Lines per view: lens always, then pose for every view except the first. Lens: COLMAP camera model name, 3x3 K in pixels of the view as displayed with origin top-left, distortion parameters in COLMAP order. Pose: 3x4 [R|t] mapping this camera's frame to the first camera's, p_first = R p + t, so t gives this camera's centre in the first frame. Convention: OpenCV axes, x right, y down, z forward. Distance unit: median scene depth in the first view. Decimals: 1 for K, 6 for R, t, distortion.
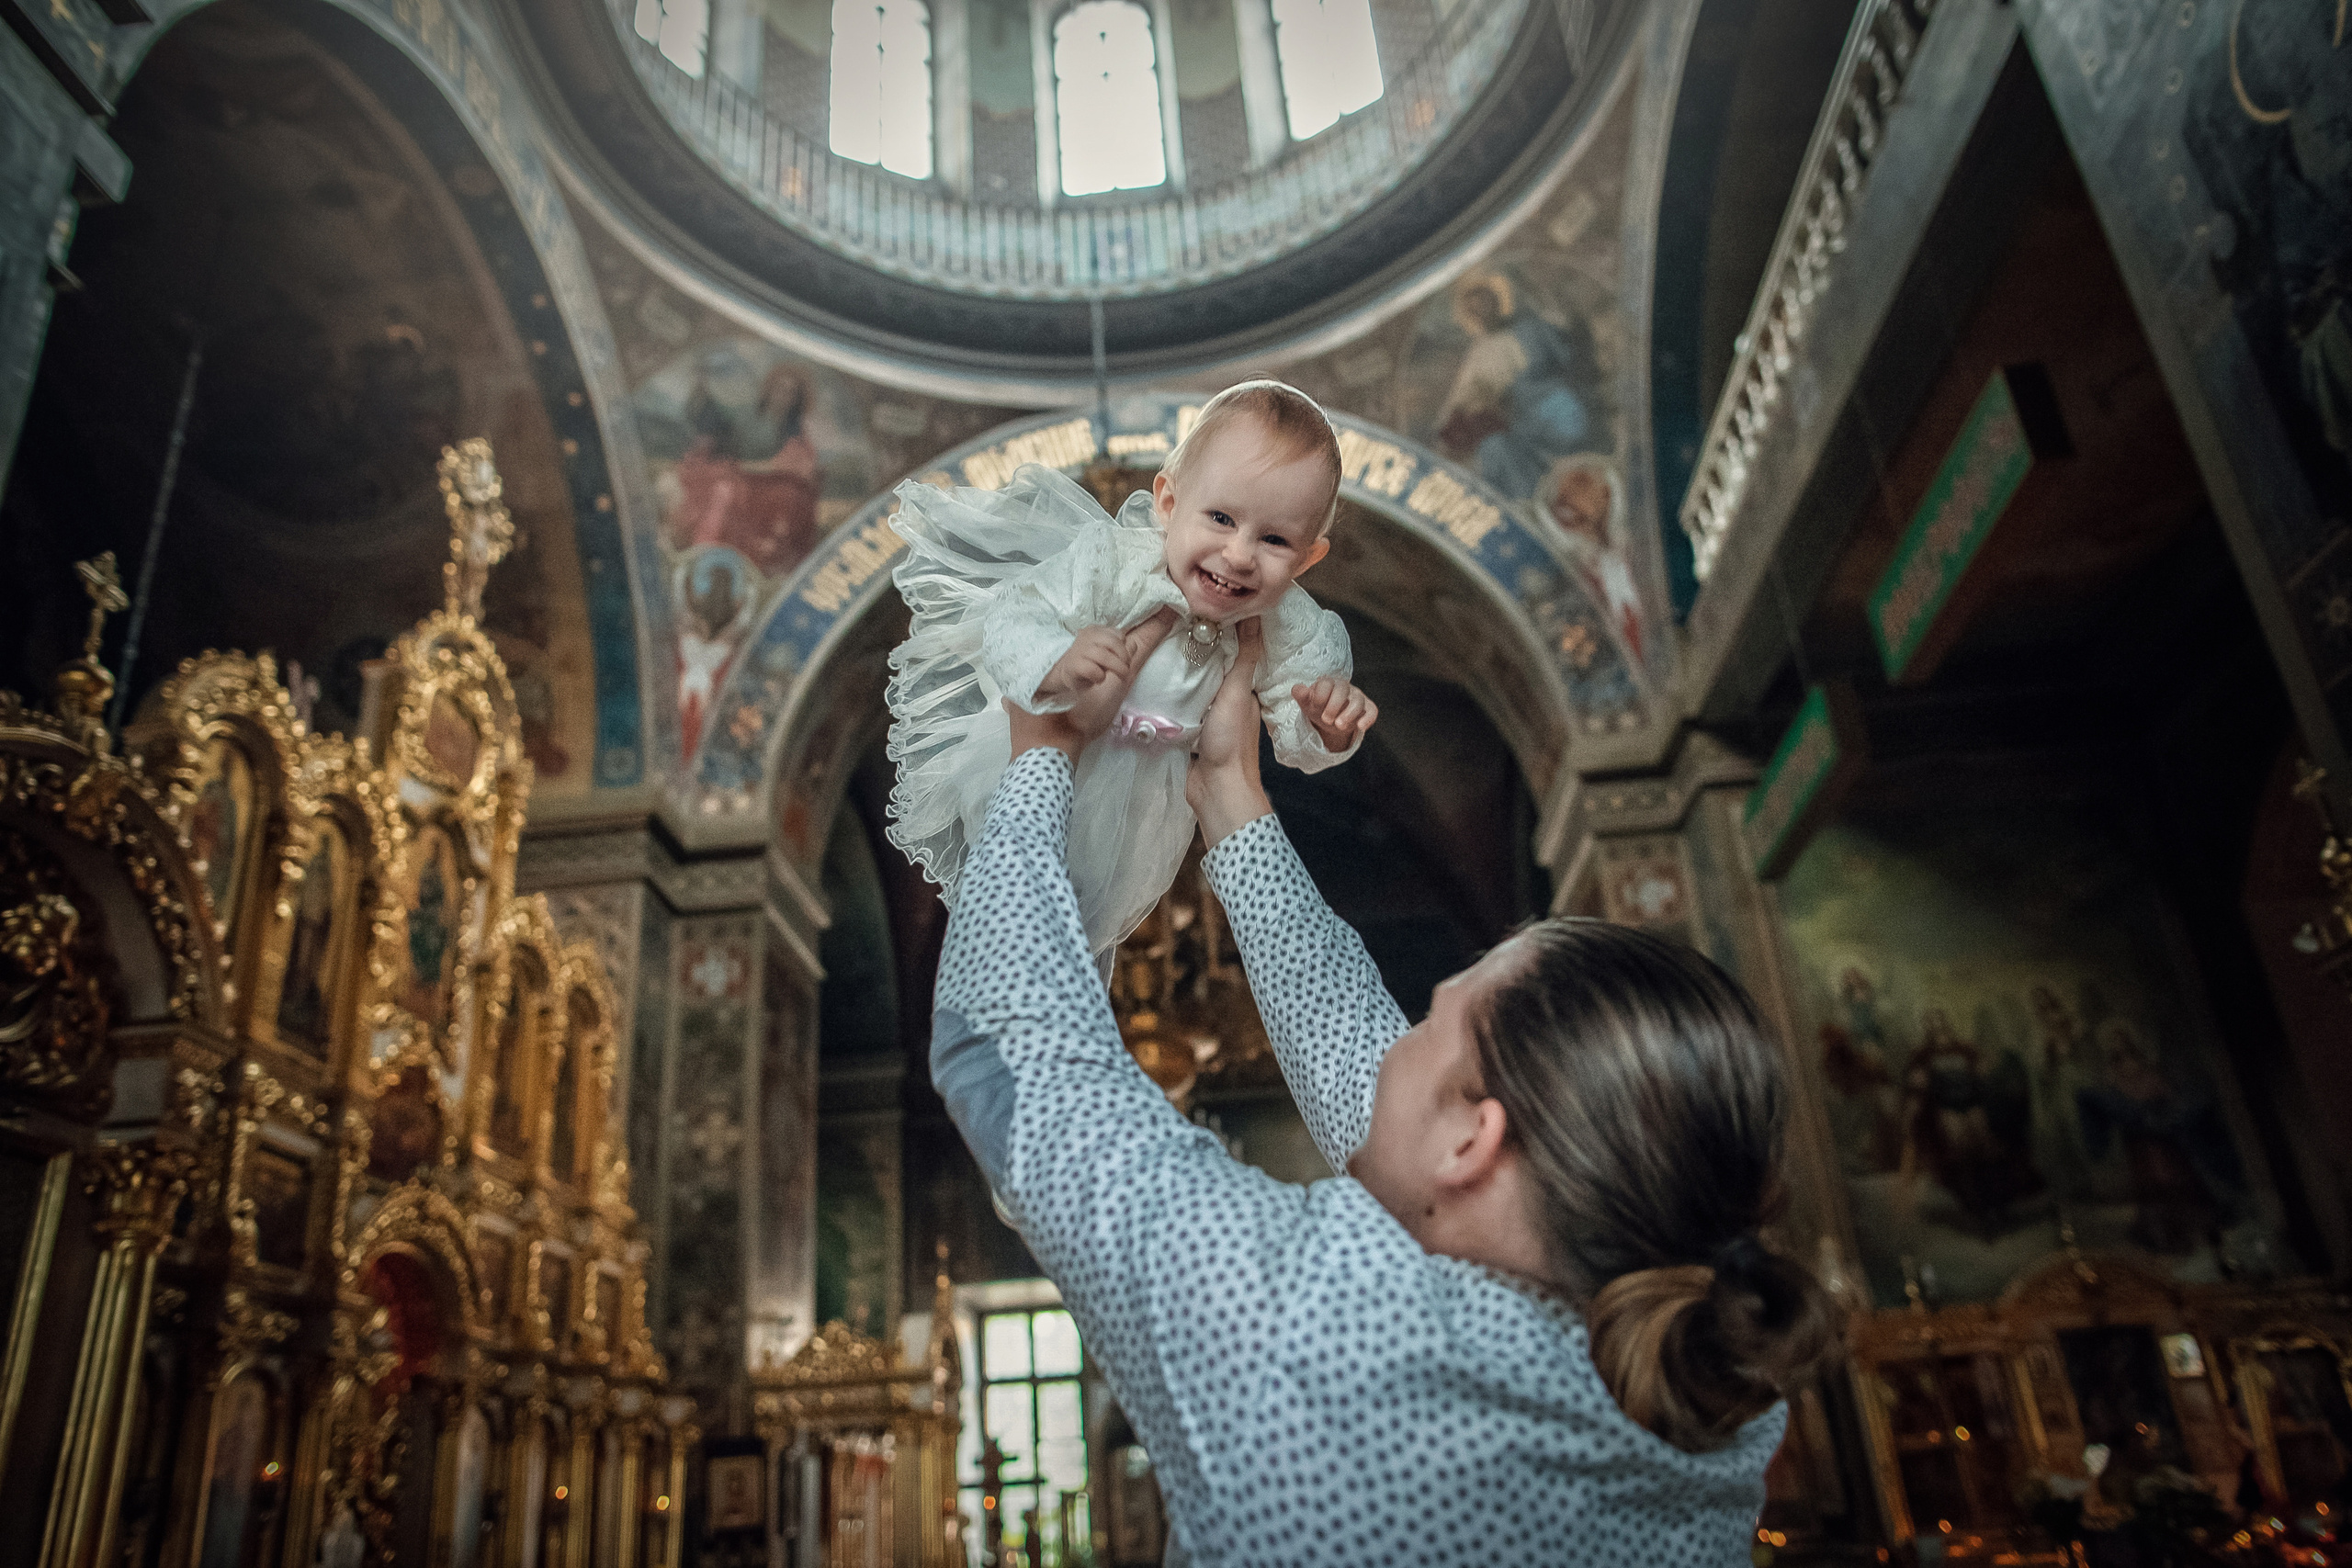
lens RADIAL K [[1675.9, 0, 1153.7], [0, 1675.9, 770.5], [0, 0, 1]] dist [-0.056727, 0.054046]
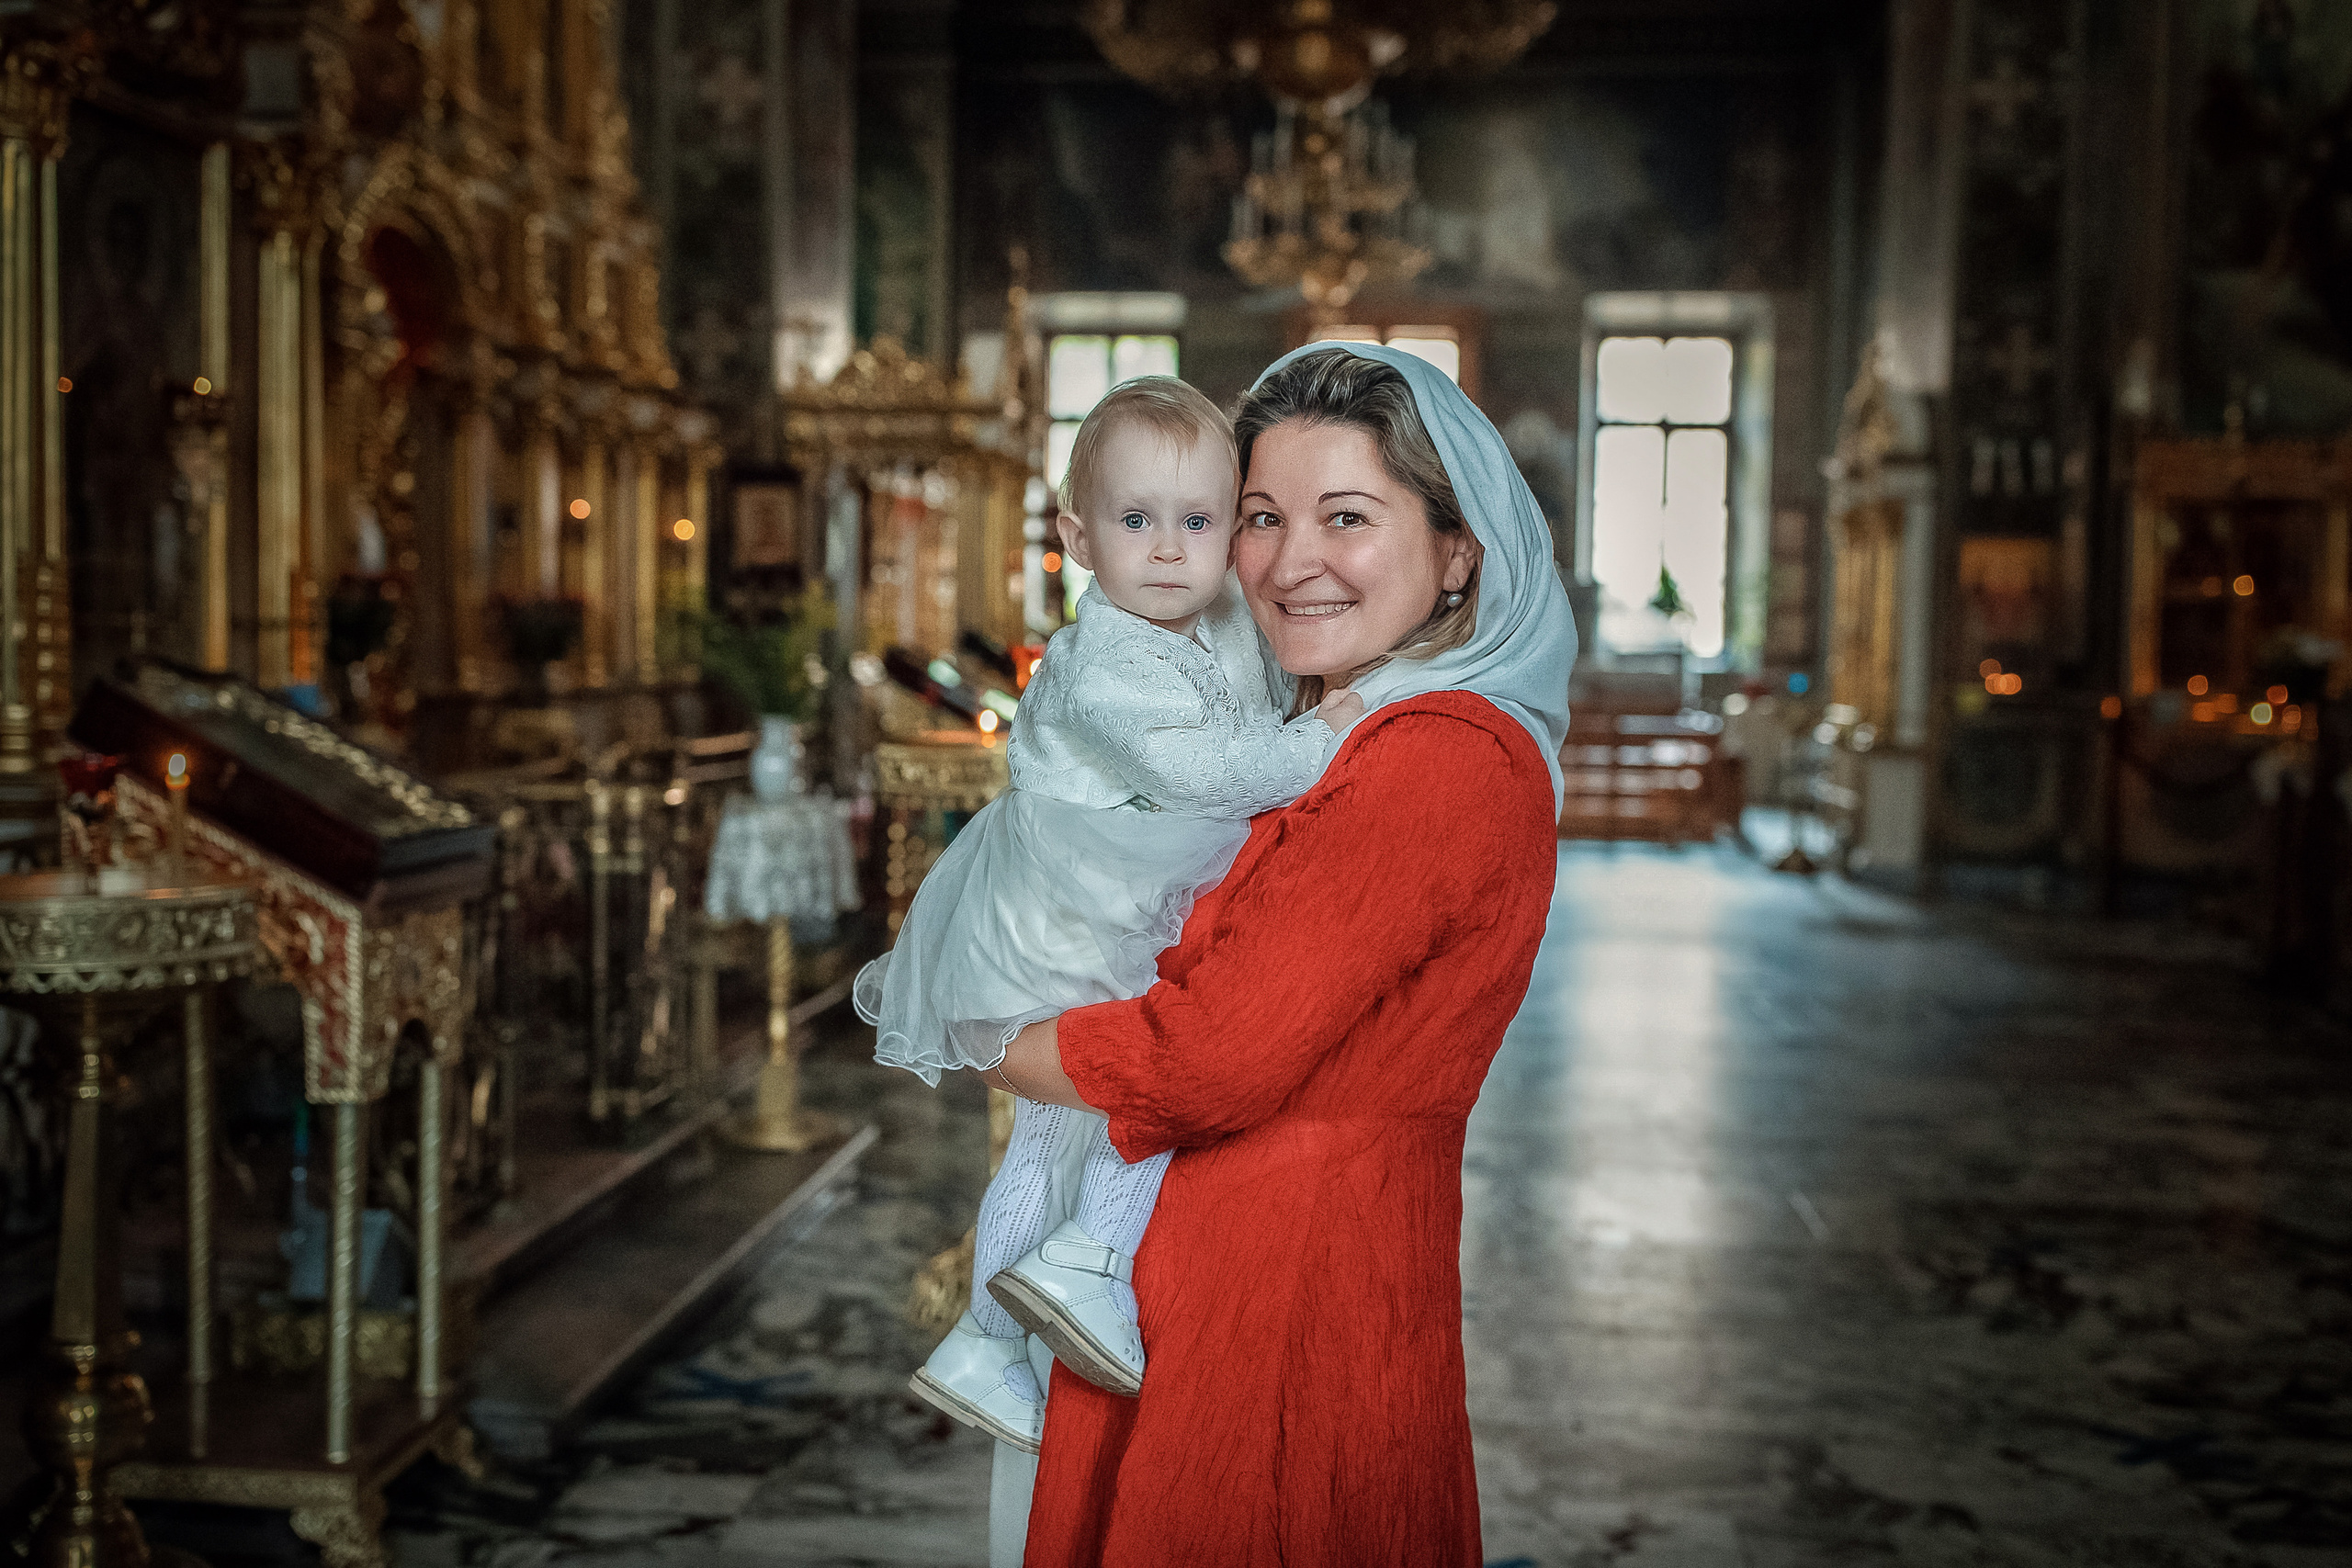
lens RADIAL K [[2425.7, 0, 1166.2], [0, 2425.7, 749.6], [0, 0, 1]] dist [-0.008523, -0.024308]
pose [[0.996064, 0.085864, -0.022012, -0.014716], [-0.065752, 0.882262, 0.466144, -0.052082], [0.059445, -0.462861, 0.884435, -0.131616]]
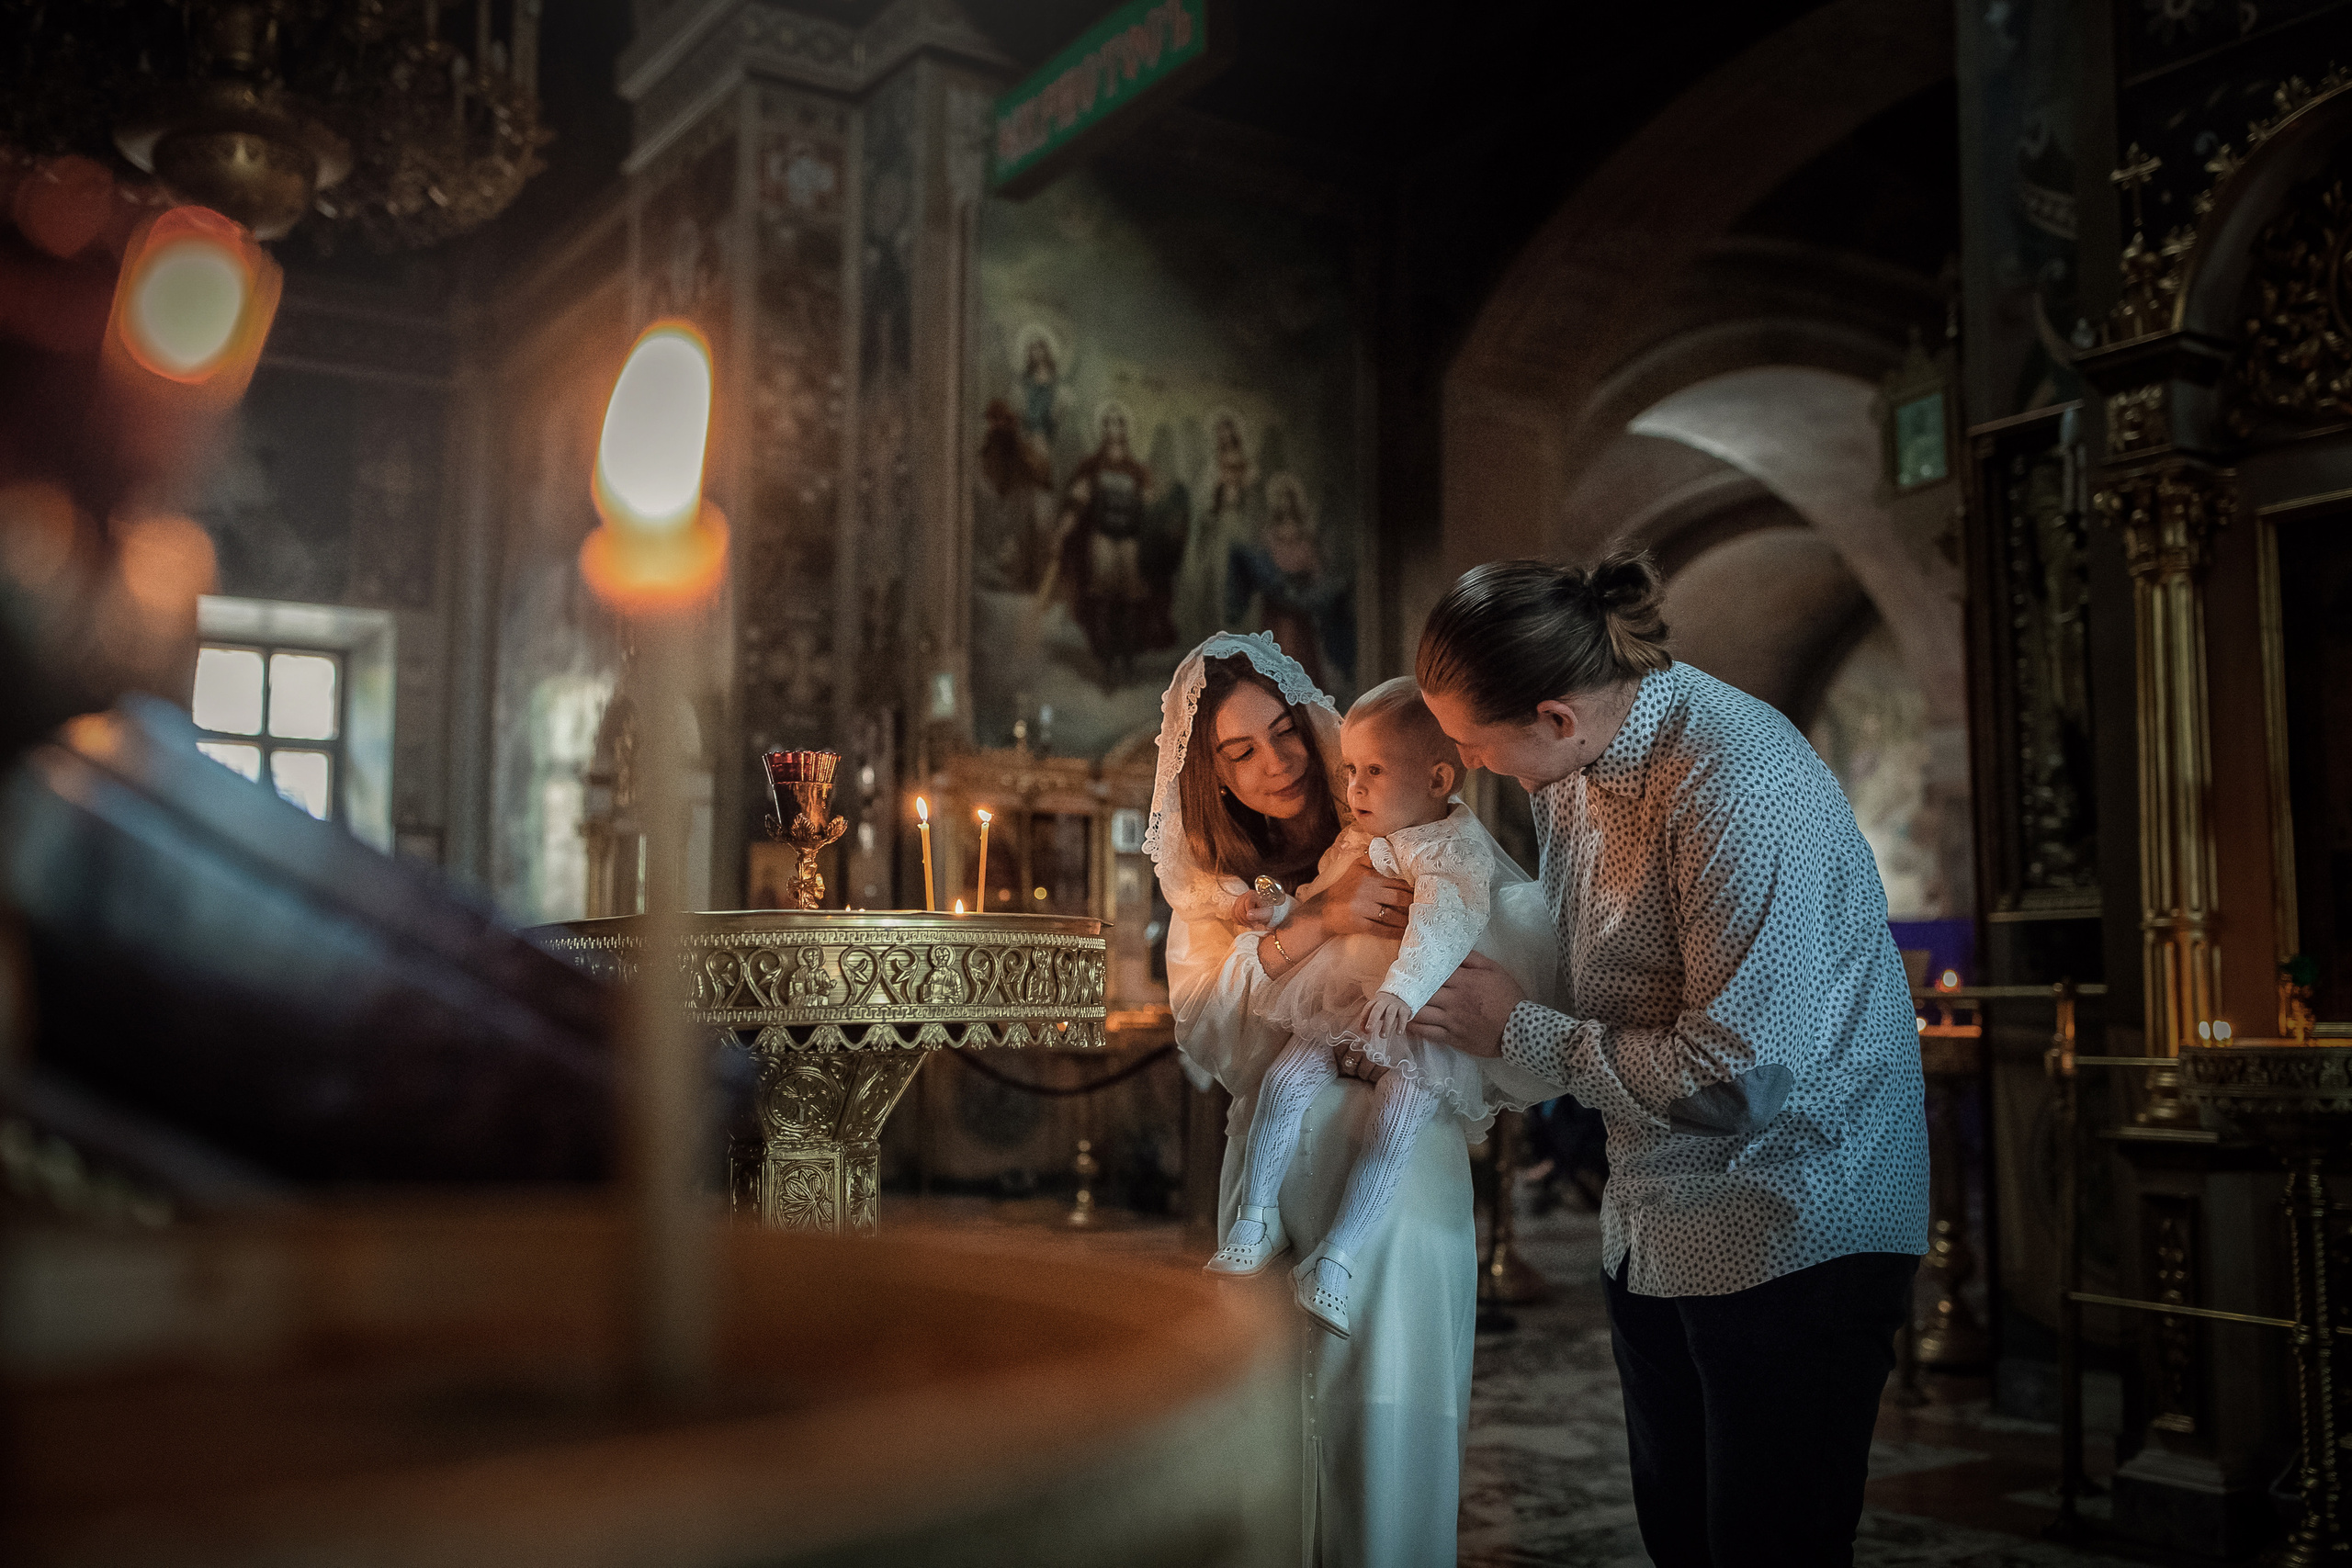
lens RADIAL K [[2263.9, 0, 1176.0], [0, 2263.9, 784.0], [0, 0, 1]] dist [-0.008317, -0.025176]
pose [[0.788318, 0.132351, 0.600864, -0.152157], [-0.309050, 0.929628, 0.200698, 0.084150], [-0.532017, -0.343911, 0.773746, 0.070132]]
